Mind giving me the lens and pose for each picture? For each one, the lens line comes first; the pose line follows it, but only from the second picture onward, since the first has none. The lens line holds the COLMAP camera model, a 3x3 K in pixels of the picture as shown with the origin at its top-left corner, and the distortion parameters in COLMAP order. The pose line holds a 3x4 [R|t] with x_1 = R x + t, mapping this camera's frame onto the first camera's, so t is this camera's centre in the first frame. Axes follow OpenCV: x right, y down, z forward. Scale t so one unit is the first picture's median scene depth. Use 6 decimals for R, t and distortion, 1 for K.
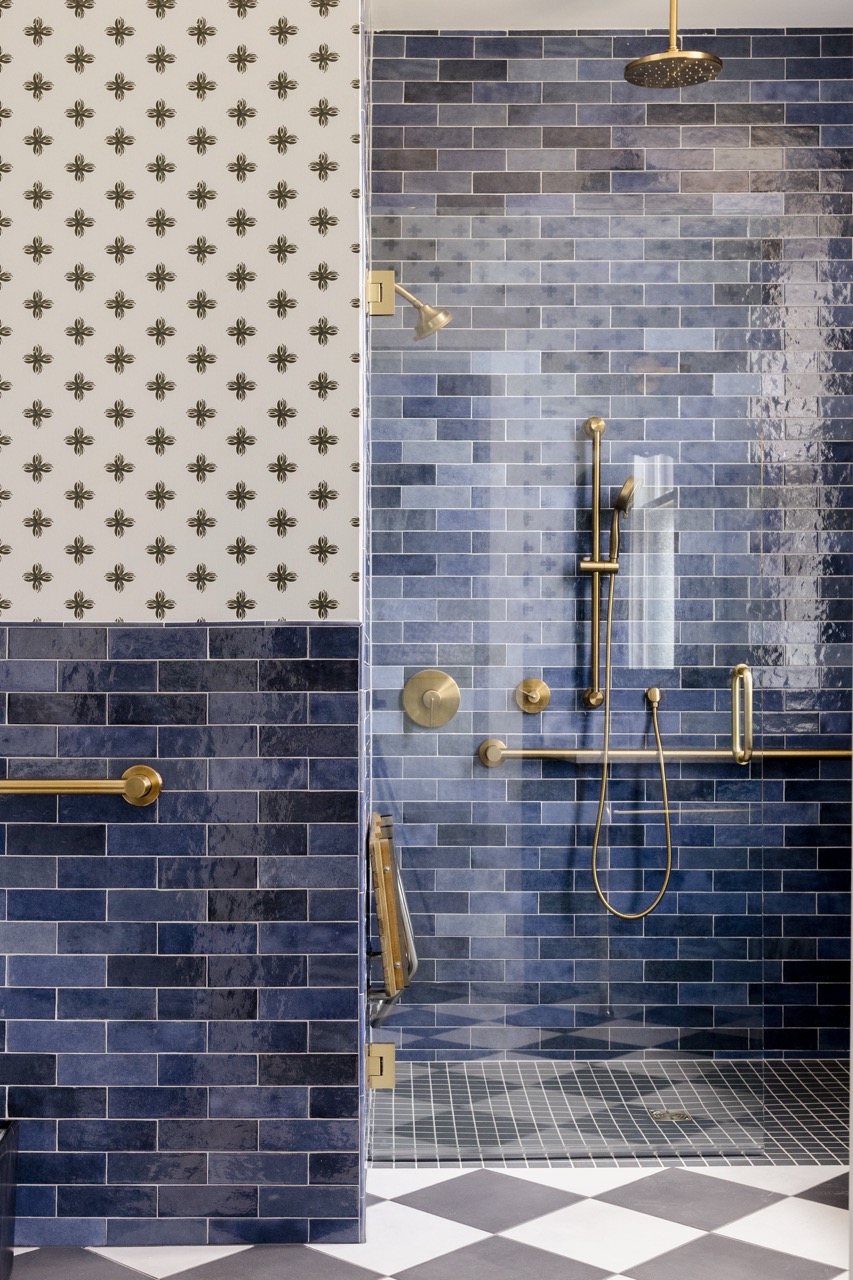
lens RADIAL K [[1715.5, 0, 426.5], [0, 1715.5, 640.0], [0, 0, 1]] dist [0.005186, -0.009521]
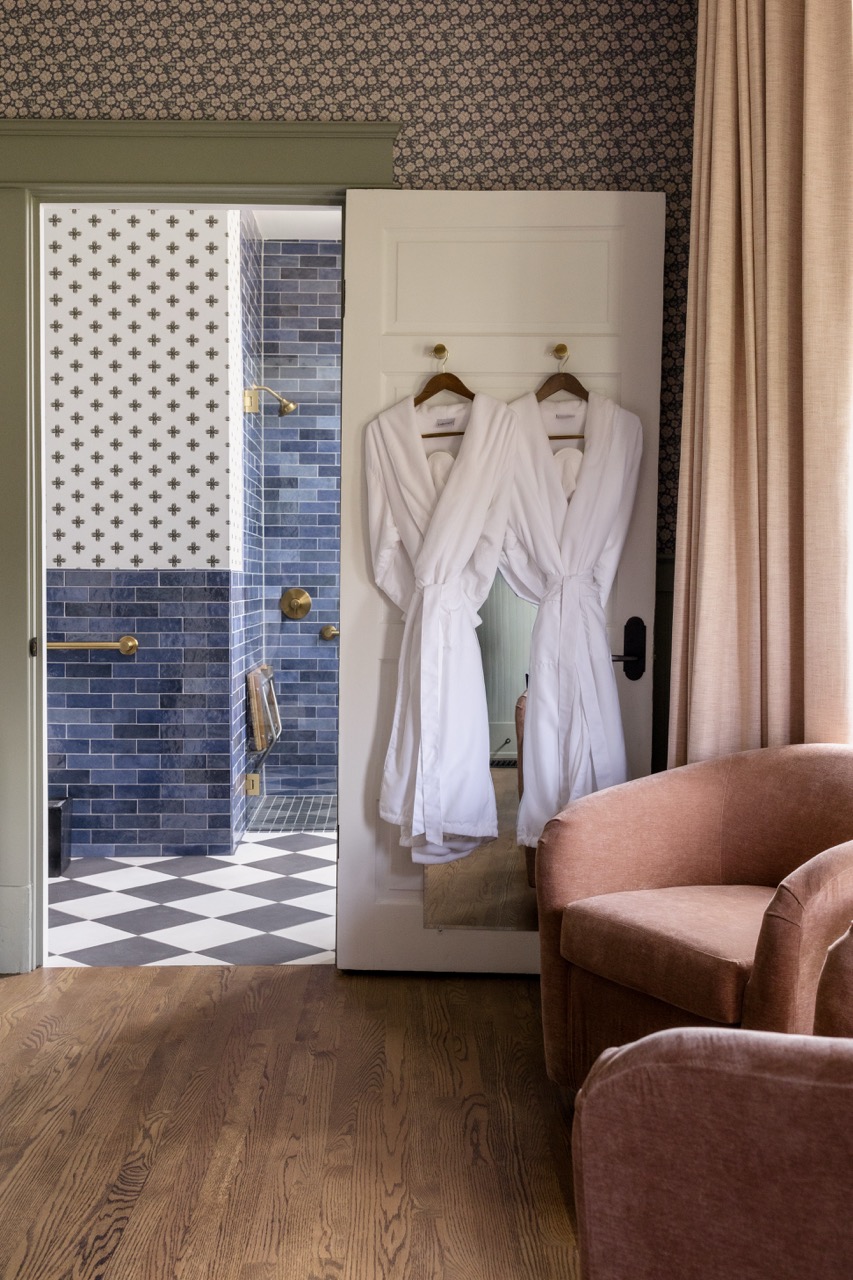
lens RADIAL K [[1311.0, 0, 426.5], [0, 1311.0, 640.0], [0, 0, 1]] dist [0.005492, -0.011841]
pose [[0.999804, 0.003042, 0.019548, 0.173307], [-0.004333, 0.997786, 0.066359, -0.032080], [-0.019302, -0.066431, 0.997604, -0.637645]]
